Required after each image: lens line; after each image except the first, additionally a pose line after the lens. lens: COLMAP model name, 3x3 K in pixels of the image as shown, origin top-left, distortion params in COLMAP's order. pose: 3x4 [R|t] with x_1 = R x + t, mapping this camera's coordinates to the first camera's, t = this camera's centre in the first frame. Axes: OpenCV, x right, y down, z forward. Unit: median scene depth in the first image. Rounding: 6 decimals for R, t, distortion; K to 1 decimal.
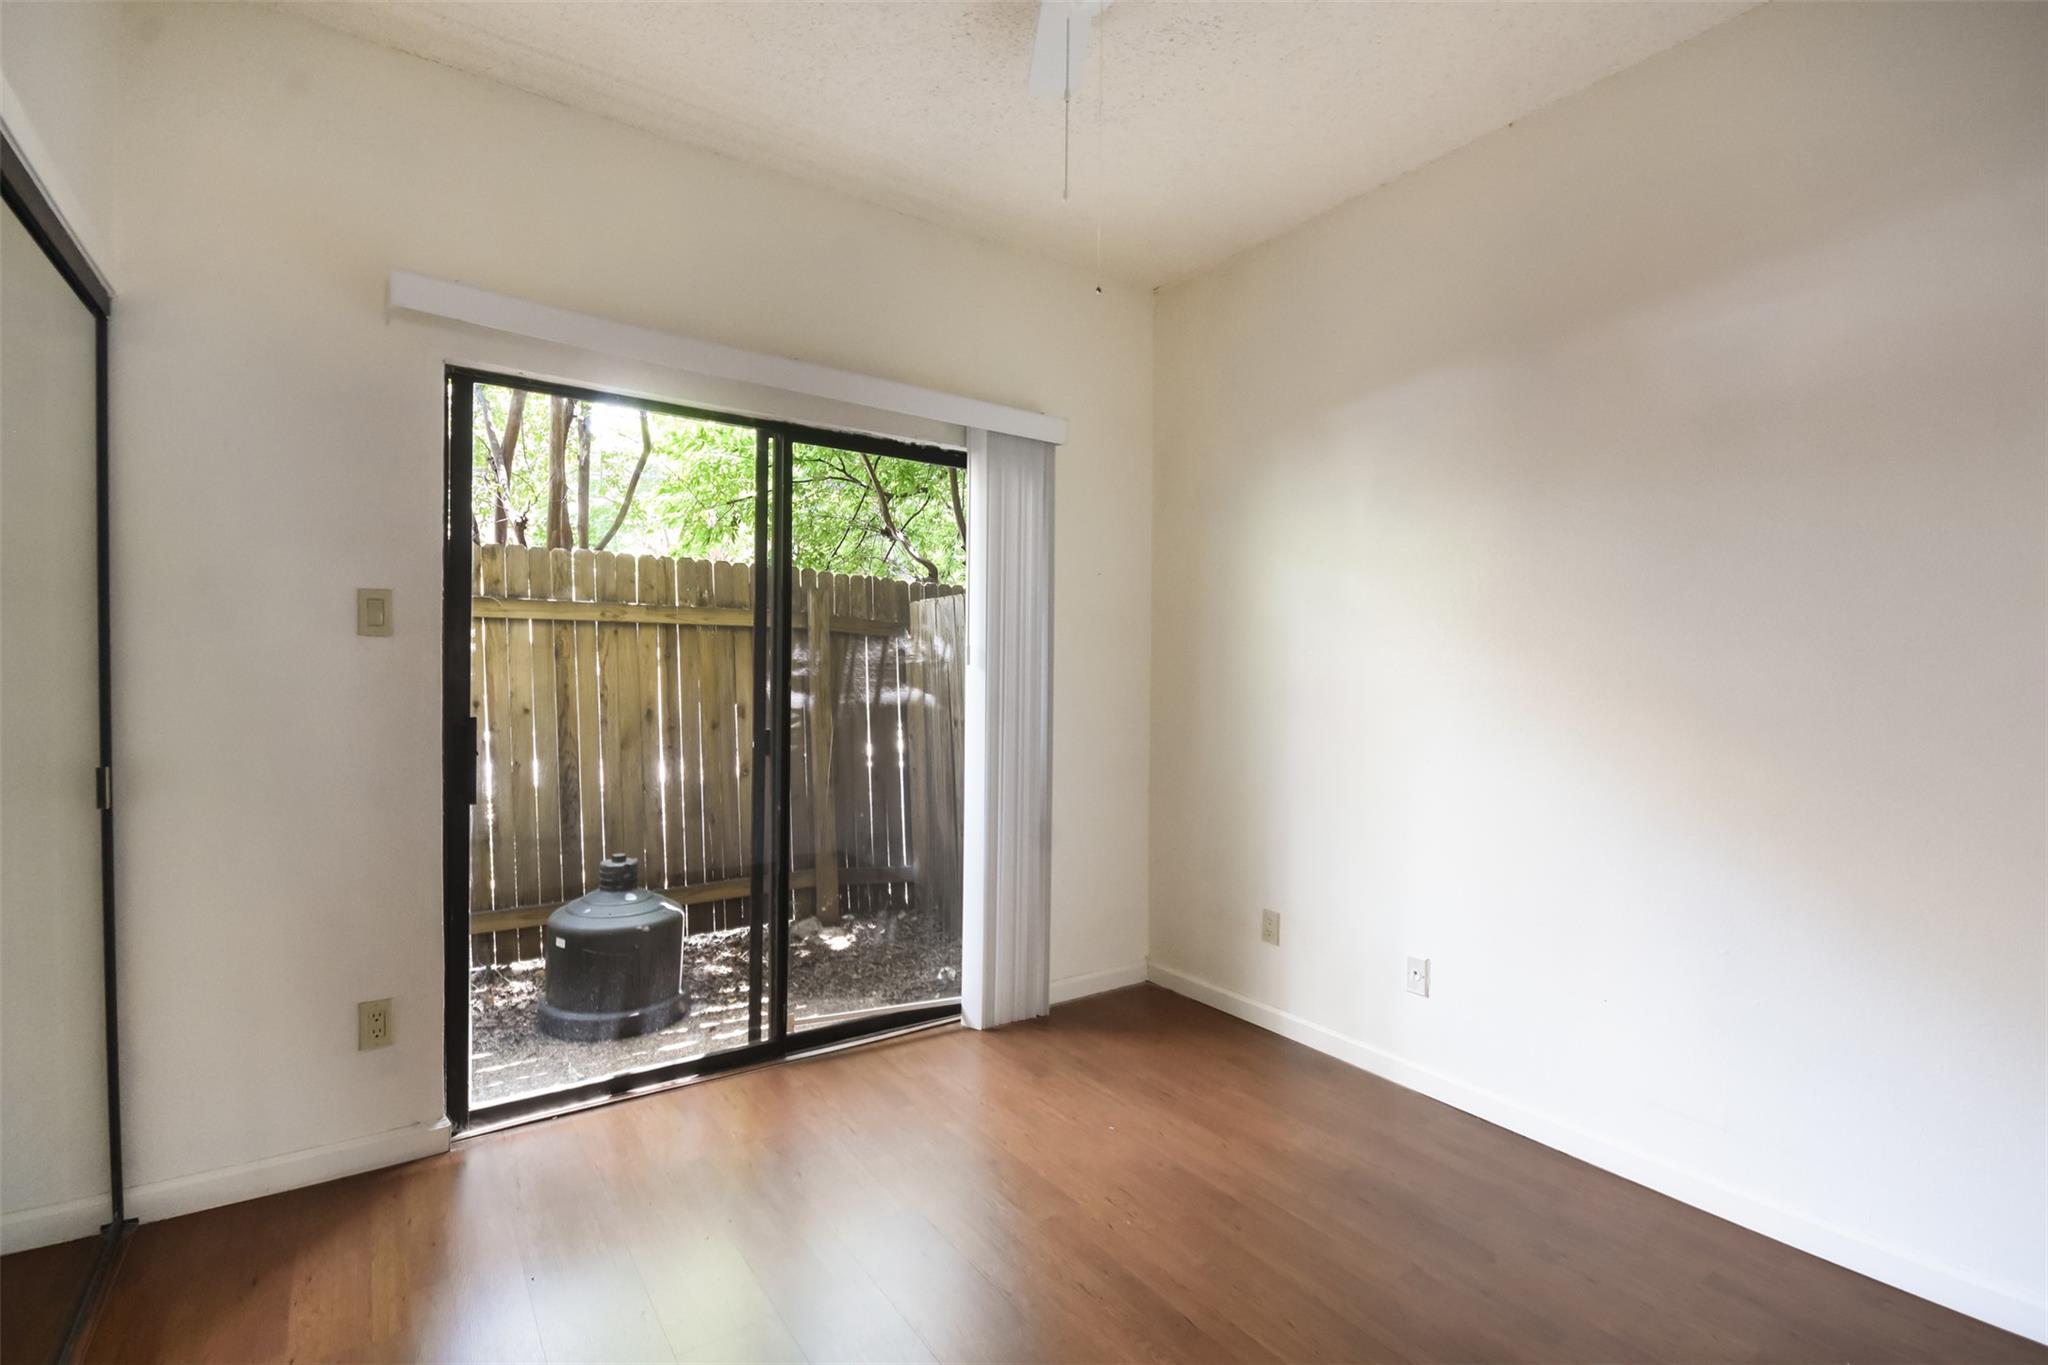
lens RADIAL K [[917.1, 0, 987.5], [0, 917.1, 678.7], [0, 0, 1]] dist [0.002471, -0.005289]
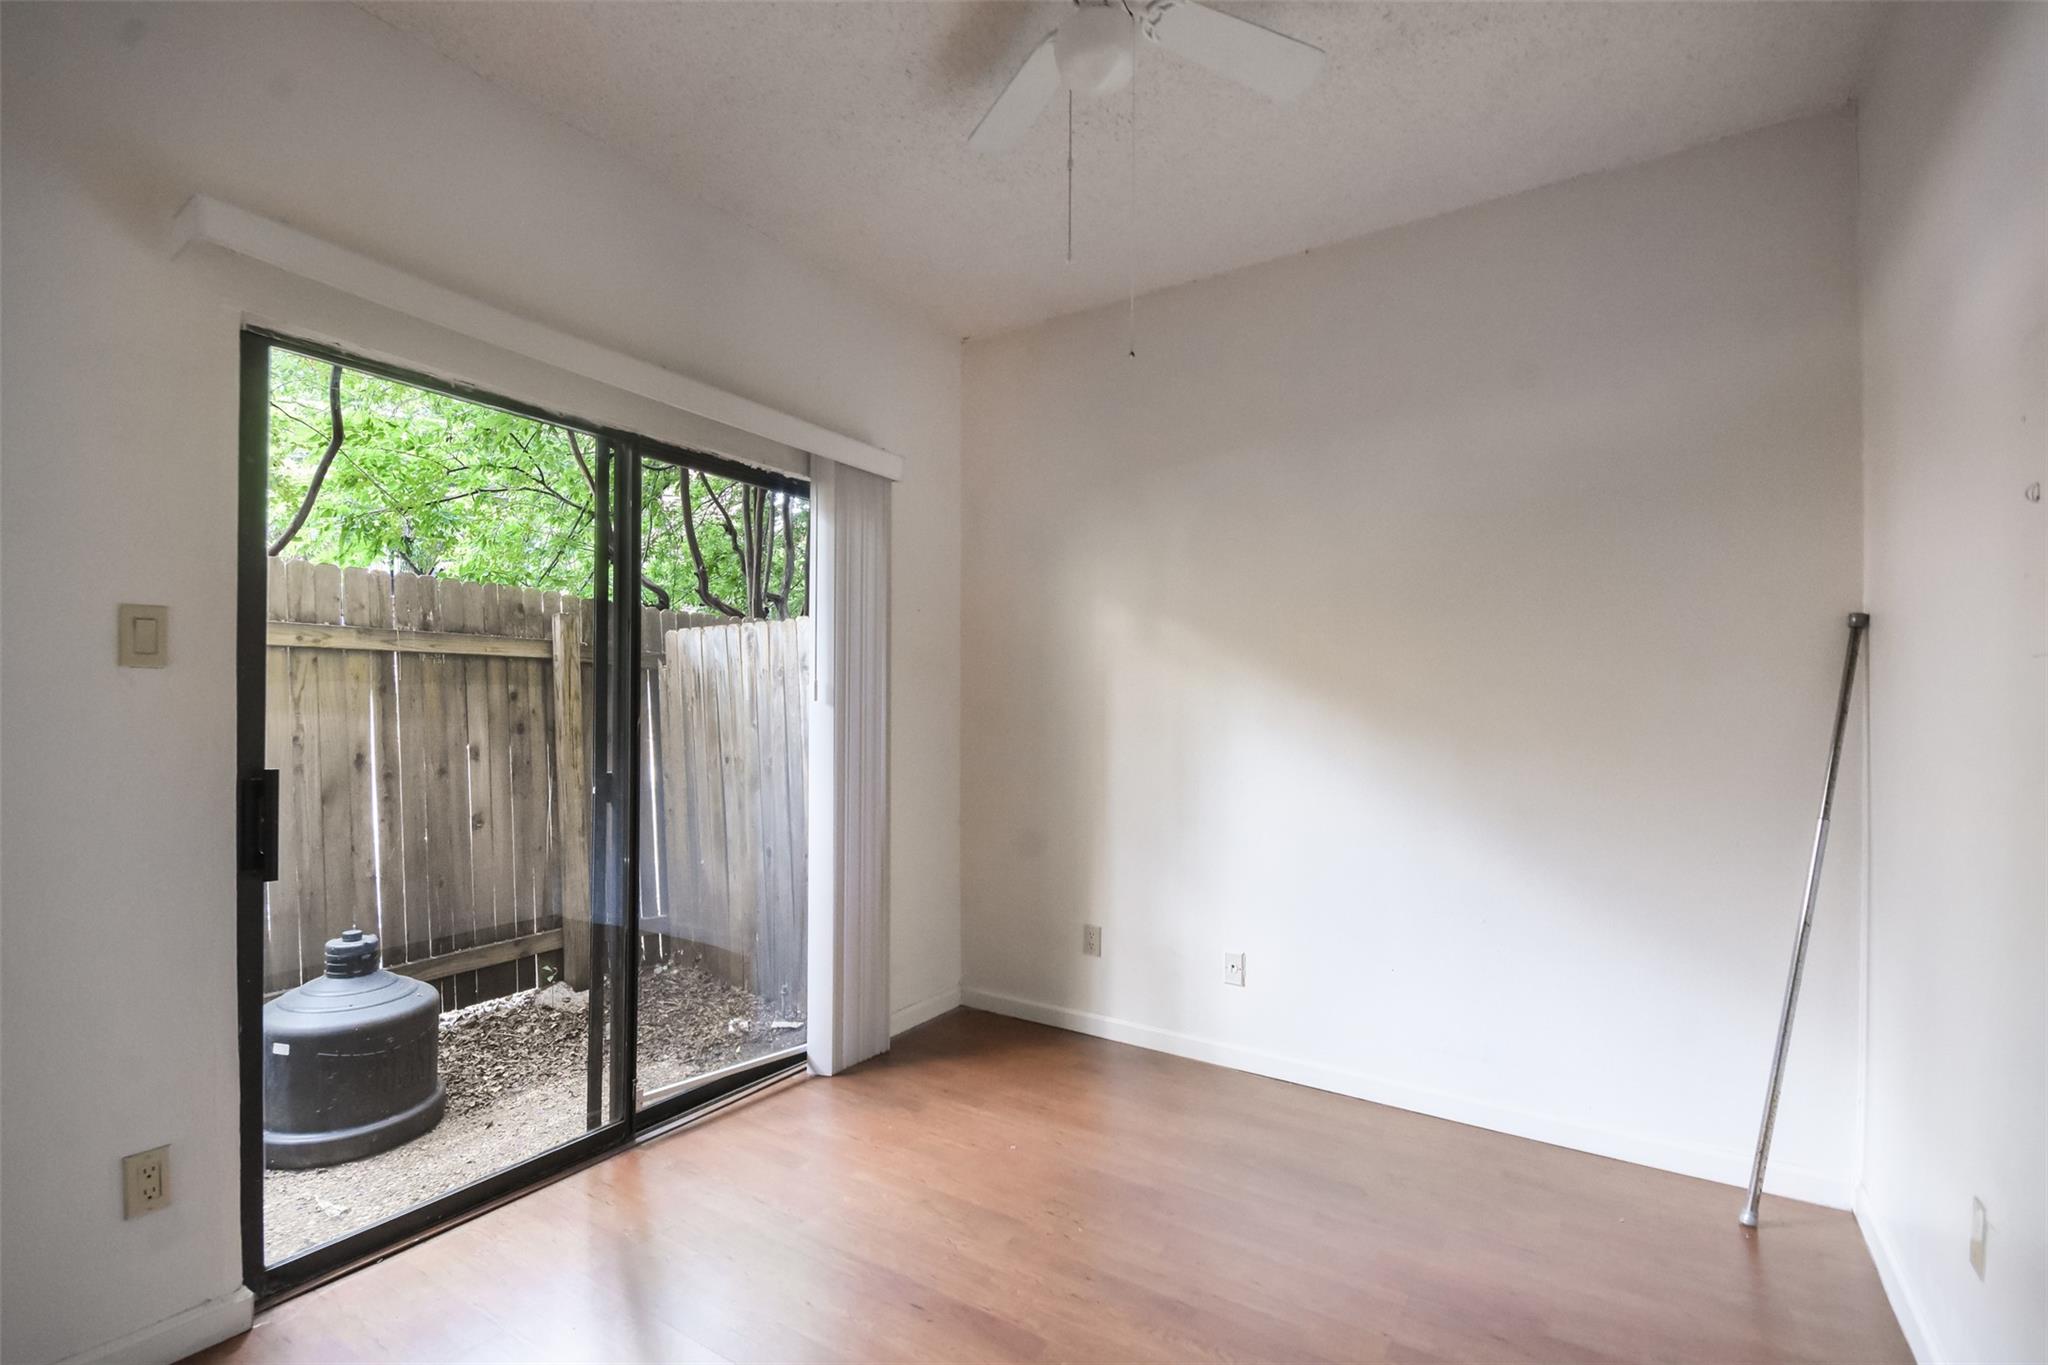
lens RADIAL K [[917.1, 0, 969.8], [0, 917.1, 701.9], [0, 0, 1]] dist [0.002471, -0.005289]
pose [[0.930016, -0.003291, 0.367504, -0.217547], [0.006538, 0.999950, -0.007592, -0.005037], [-0.367461, 0.009463, 0.929991, 0.035320]]
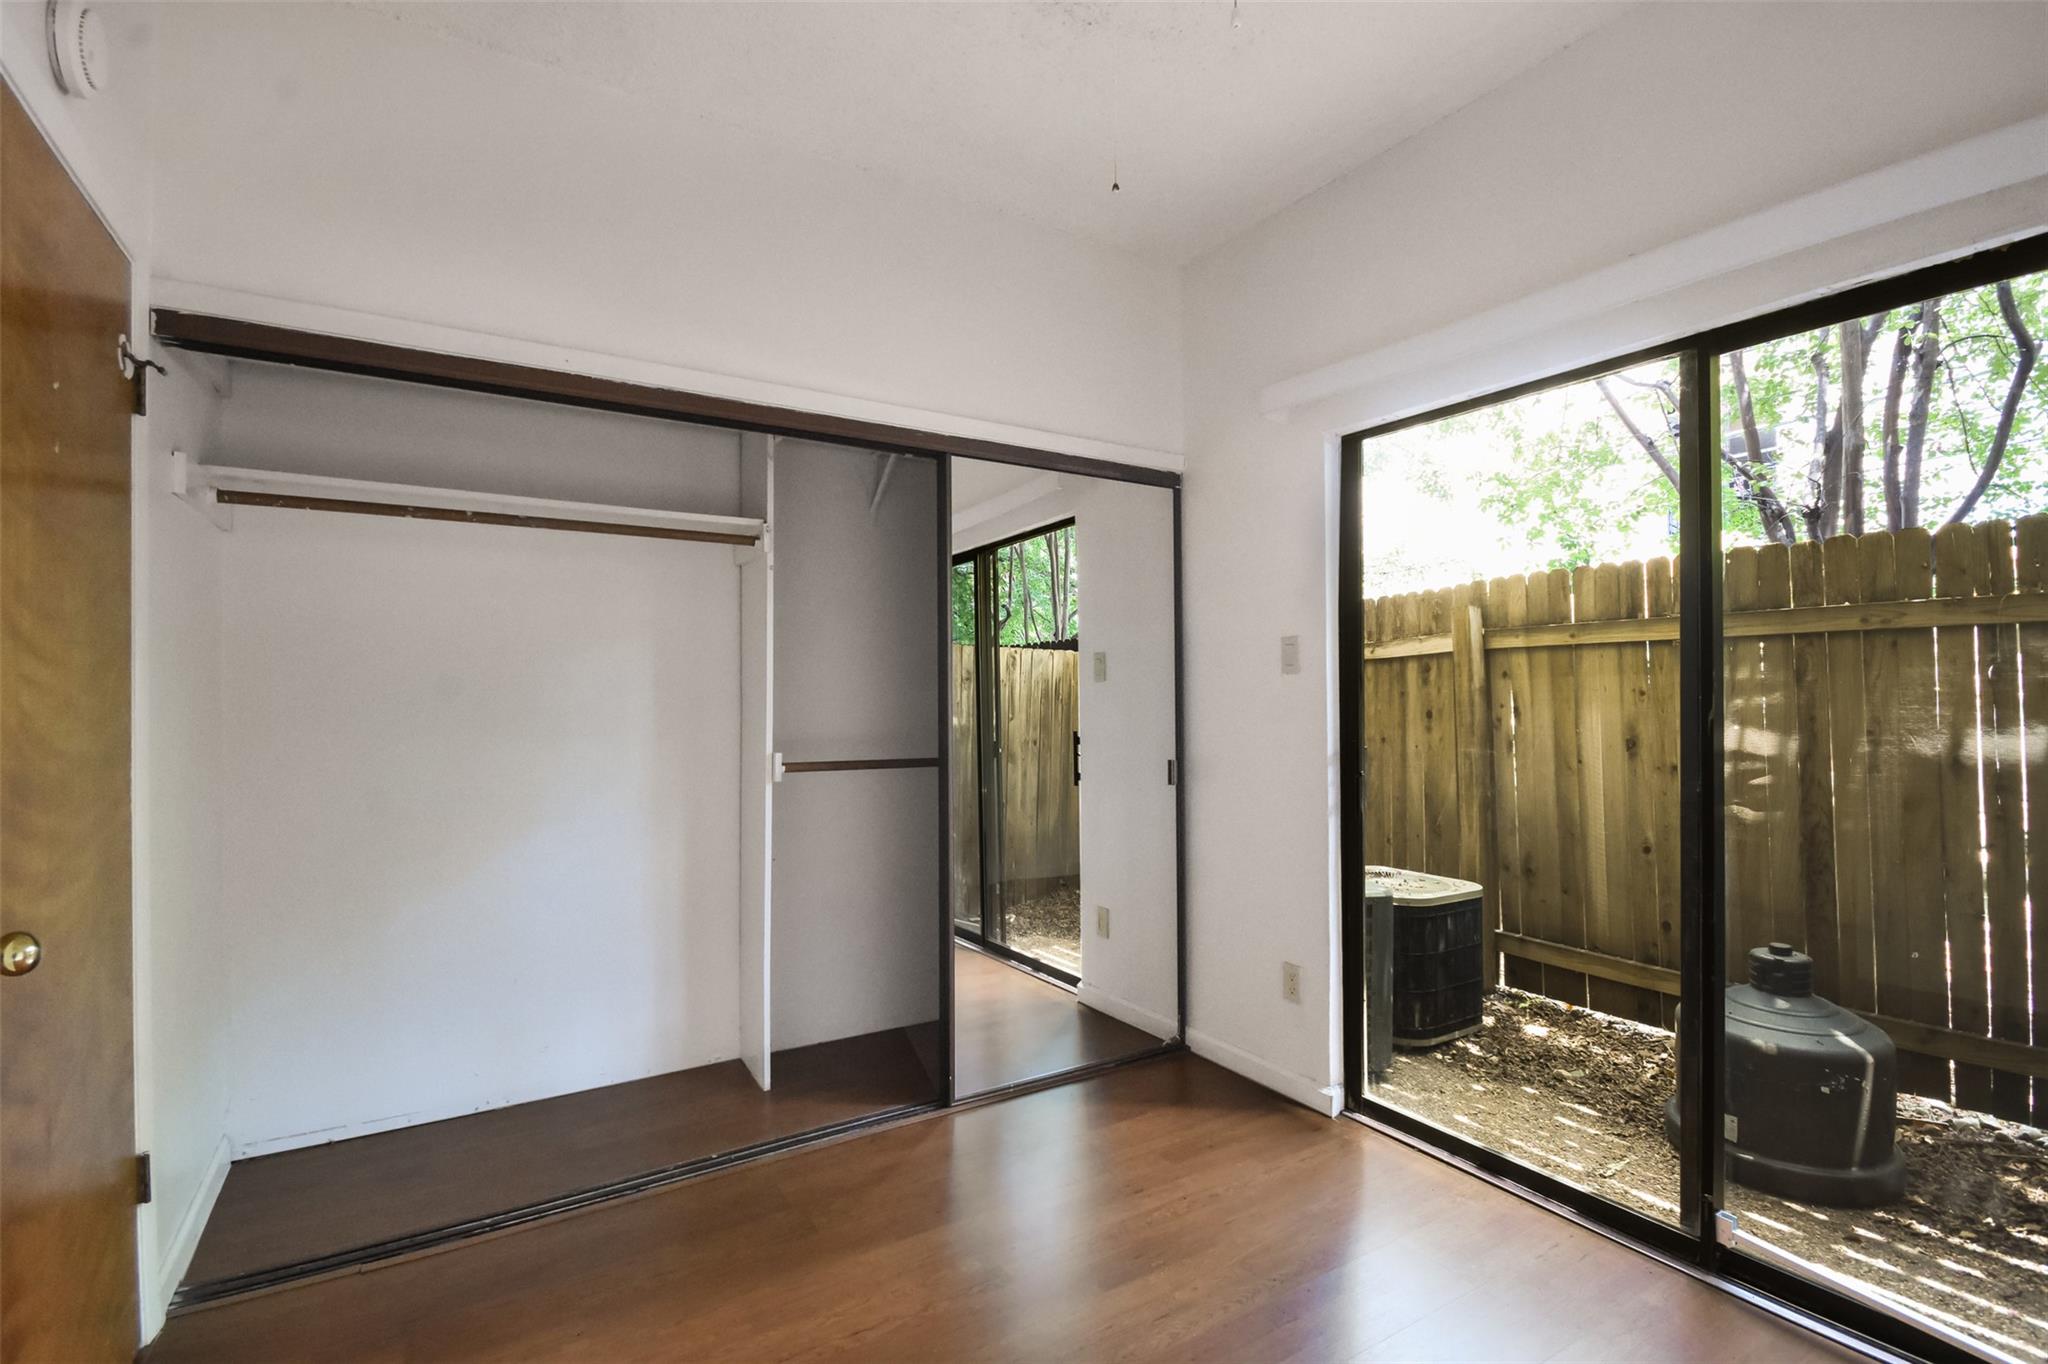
lens RADIAL K [[917.1, 0, 1014.1], [0, 917.1, 706.5], [0, 0, 1]] dist [0.002471, -0.005289]
pose [[-0.028087, 0.000074, -0.999605, 0.420652], [-0.003238, 0.999995, 0.000165, -0.000515], [0.999600, 0.003241, -0.028087, 0.459135]]
